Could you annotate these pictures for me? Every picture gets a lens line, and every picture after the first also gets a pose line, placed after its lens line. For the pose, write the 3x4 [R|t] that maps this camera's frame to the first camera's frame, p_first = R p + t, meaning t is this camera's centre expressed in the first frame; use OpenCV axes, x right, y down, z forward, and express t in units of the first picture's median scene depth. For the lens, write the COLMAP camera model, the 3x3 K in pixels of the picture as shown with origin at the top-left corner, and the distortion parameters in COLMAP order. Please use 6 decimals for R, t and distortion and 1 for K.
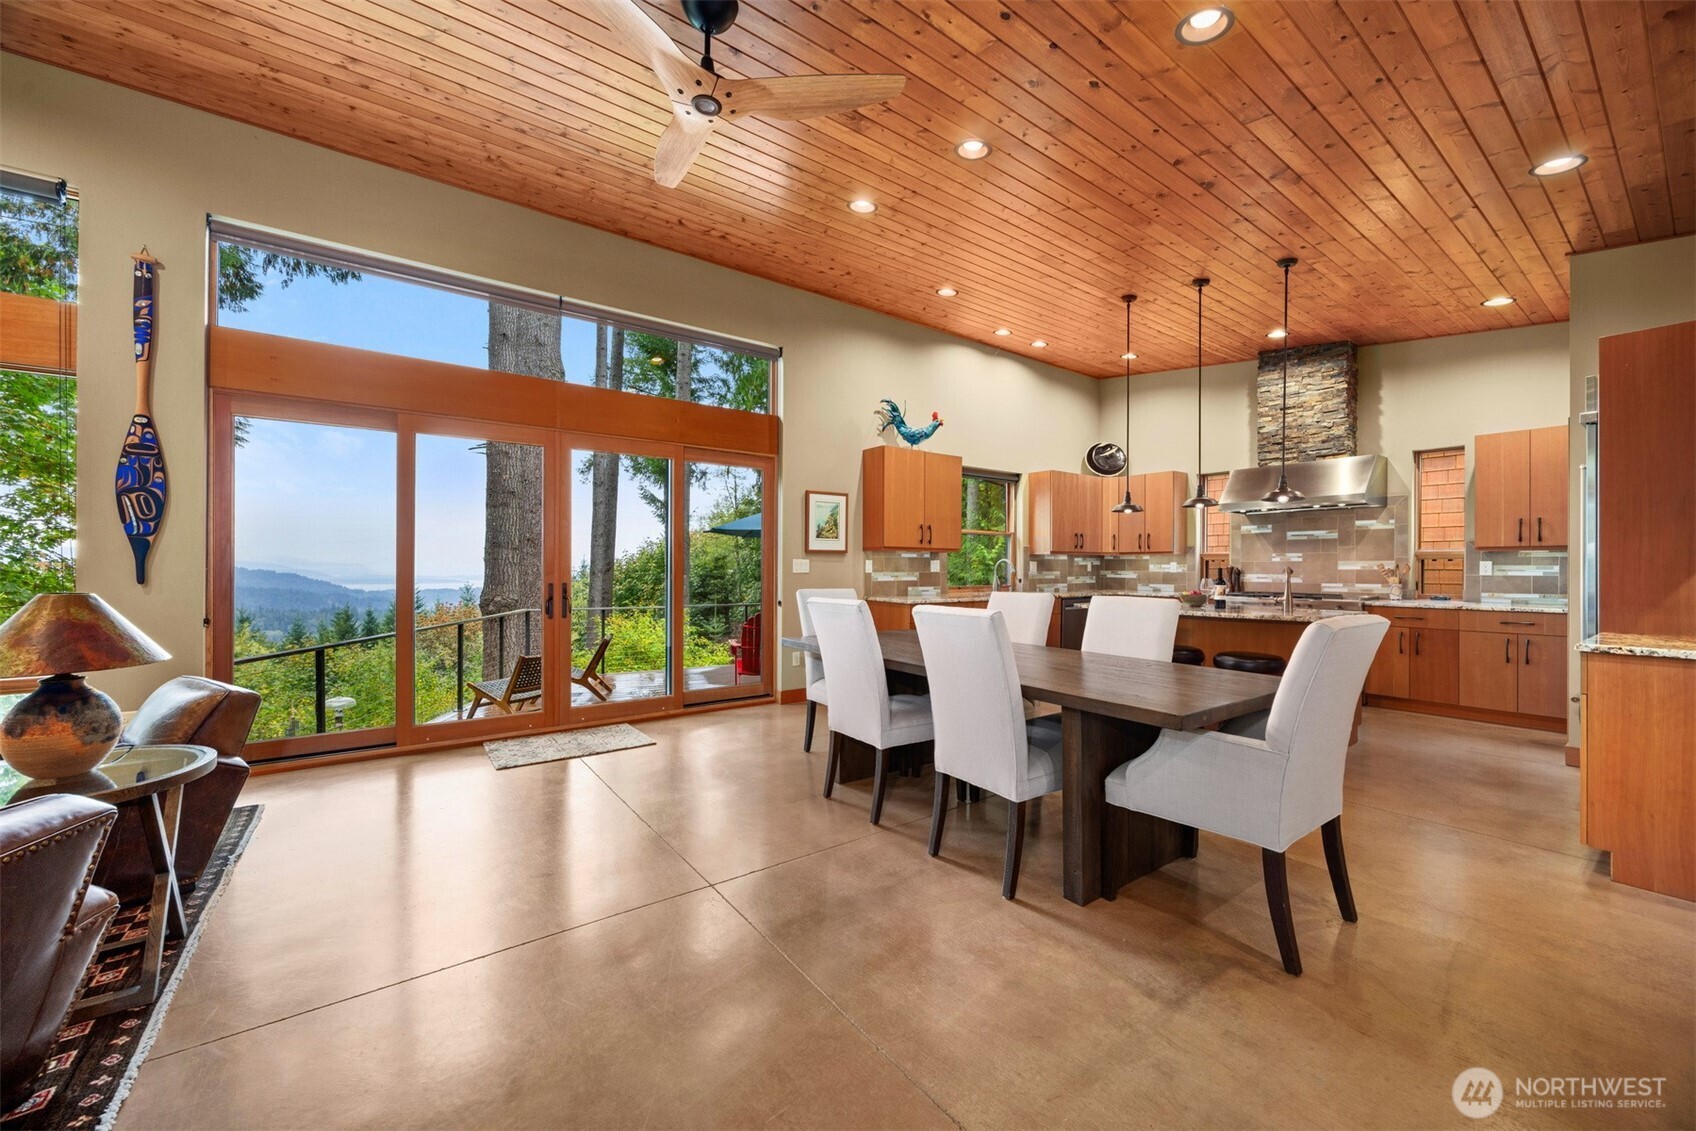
lens RADIAL K [[647.2, 0, 850.4], [0, 647.2, 564.5], [0, 0, 1]] dist [-0.003866, 0.000858]
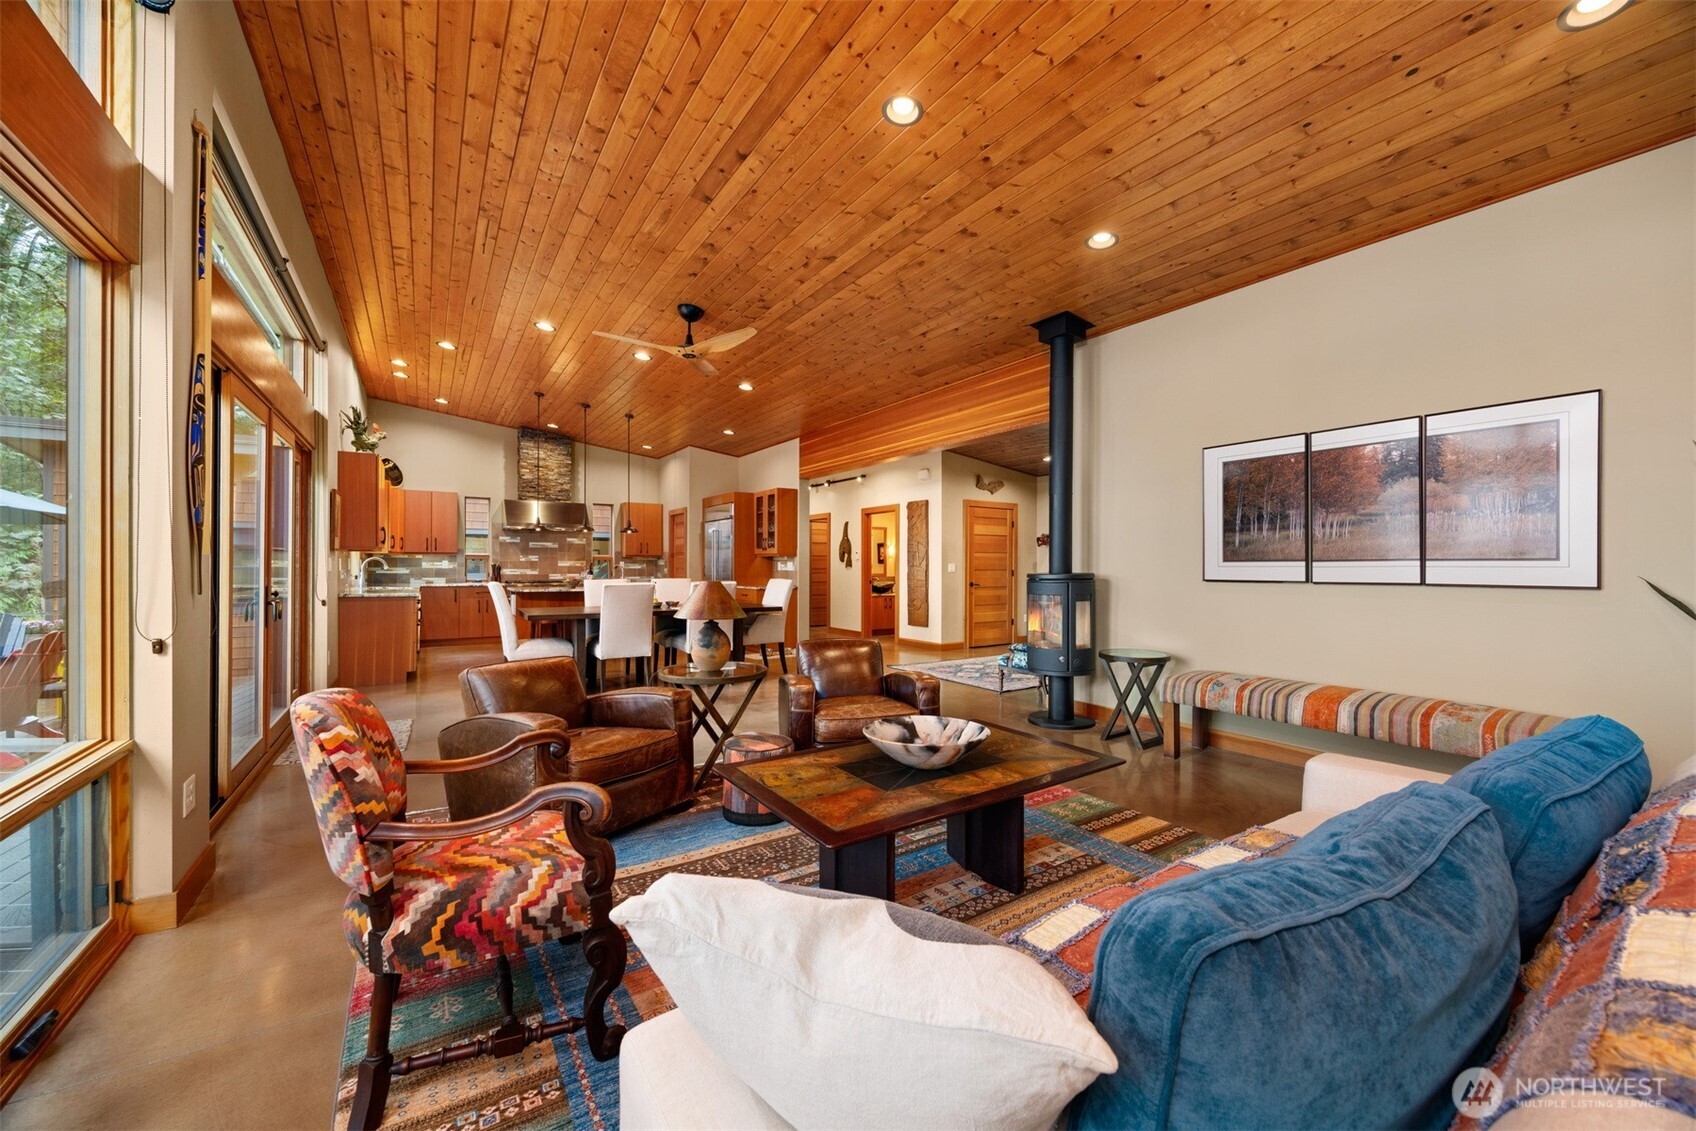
lens RADIAL K [[647.2, 0, 851.6], [0, 647.2, 566.7], [0, 0, 1]] dist [-0.003866, 0.000858]
pose [[0.052364, -0.004590, 0.998618, -0.955093], [-0.006132, 0.999969, 0.004918, -0.003494], [-0.998609, -0.006381, 0.052334, 0.134562]]
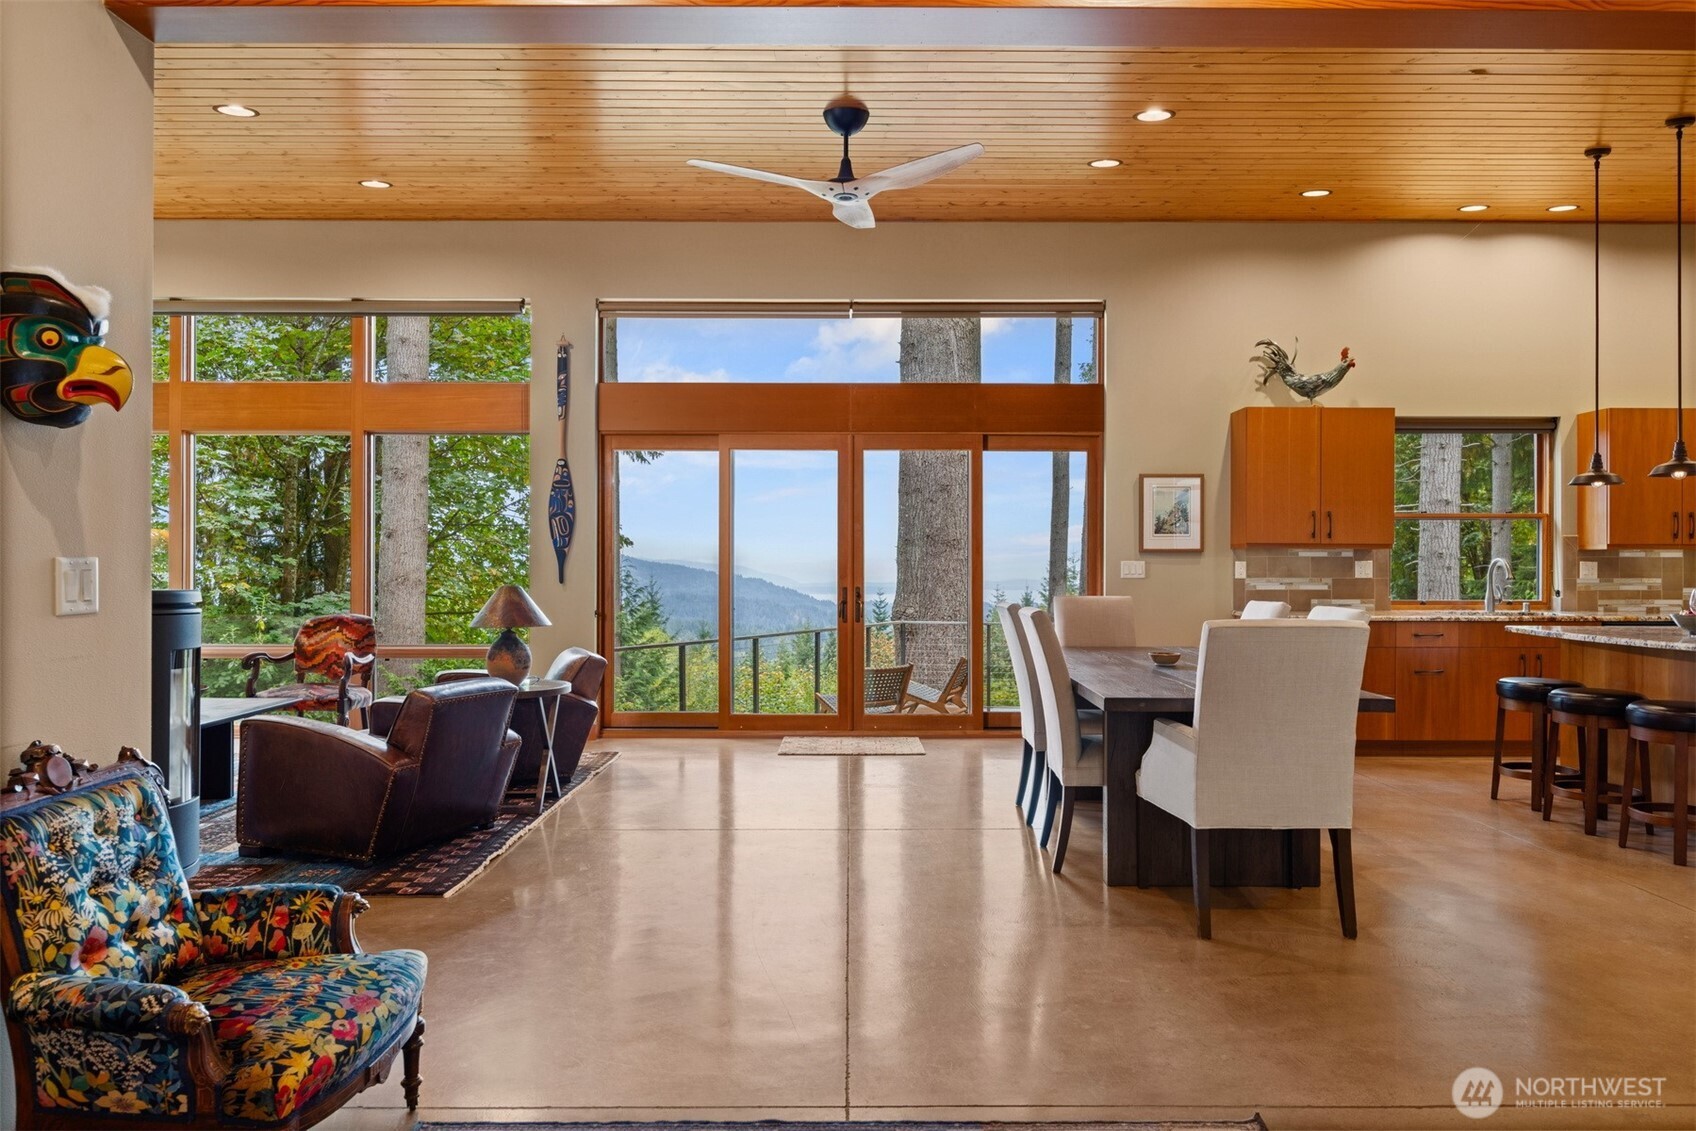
lens RADIAL K [[1088.4, 0, 845.4], [0, 1088.4, 563.6], [0, 0, 1]] dist [0.001635, -0.006050]
pose [[0.807017, -0.003920, -0.590515, 0.400387], [0.002448, 0.999992, -0.003292, -0.001260], [0.590523, 0.001211, 0.807020, -0.270331]]
